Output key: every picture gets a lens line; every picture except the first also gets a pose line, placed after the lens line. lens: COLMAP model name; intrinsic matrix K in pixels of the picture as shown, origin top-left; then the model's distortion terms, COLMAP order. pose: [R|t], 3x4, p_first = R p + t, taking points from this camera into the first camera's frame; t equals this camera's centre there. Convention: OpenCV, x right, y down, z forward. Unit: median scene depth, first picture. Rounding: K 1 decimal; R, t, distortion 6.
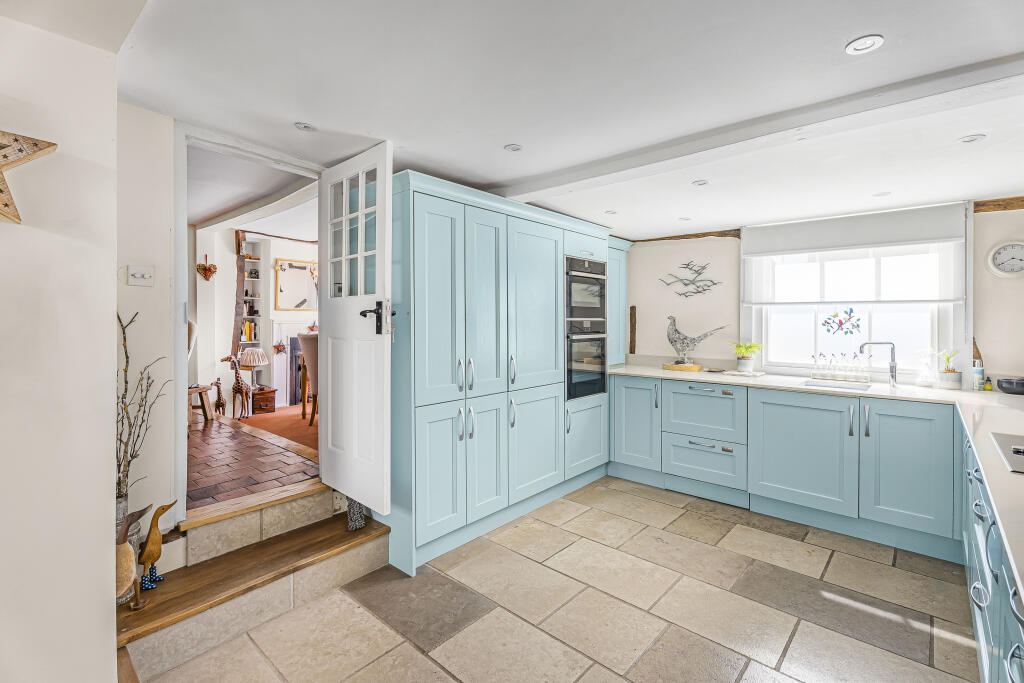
lens RADIAL K [[467.1, 0, 509.5], [0, 467.1, 320.0], [0, 0, 1]] dist [-0.000387, 0.000014]
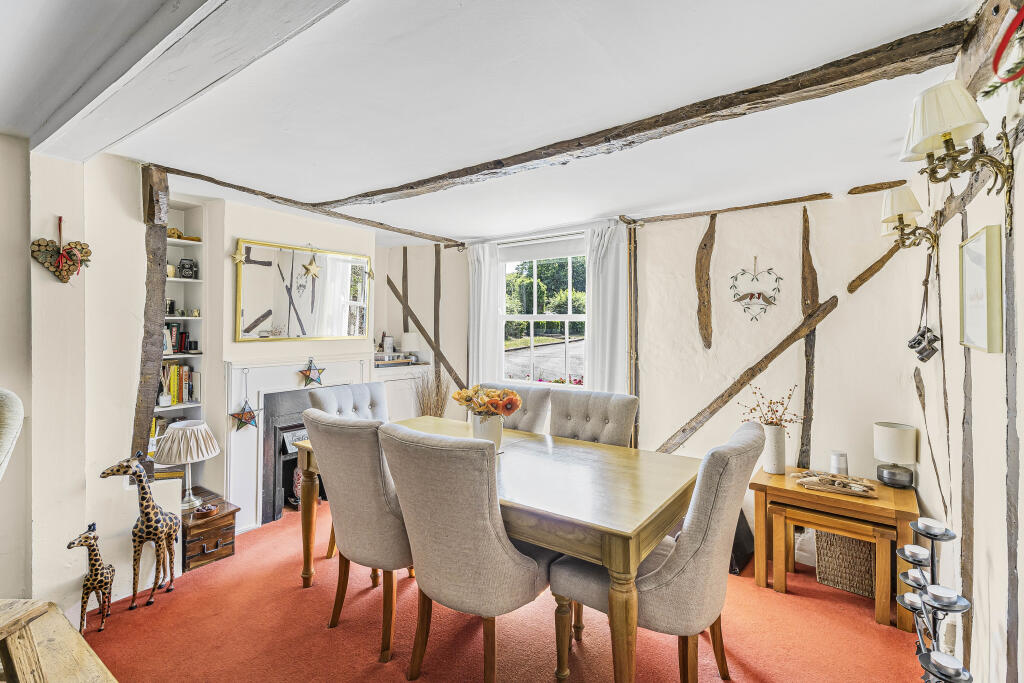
lens RADIAL K [[472.4, 0, 516.4], [0, 472.4, 325.1], [0, 0, 1]] dist [0.029032, 0.000110]
pose [[0.994200, 0.002560, 0.107518, -0.268985], [-0.002703, 0.999996, 0.001186, -0.042980], [-0.107515, -0.001470, 0.994202, 0.481632]]
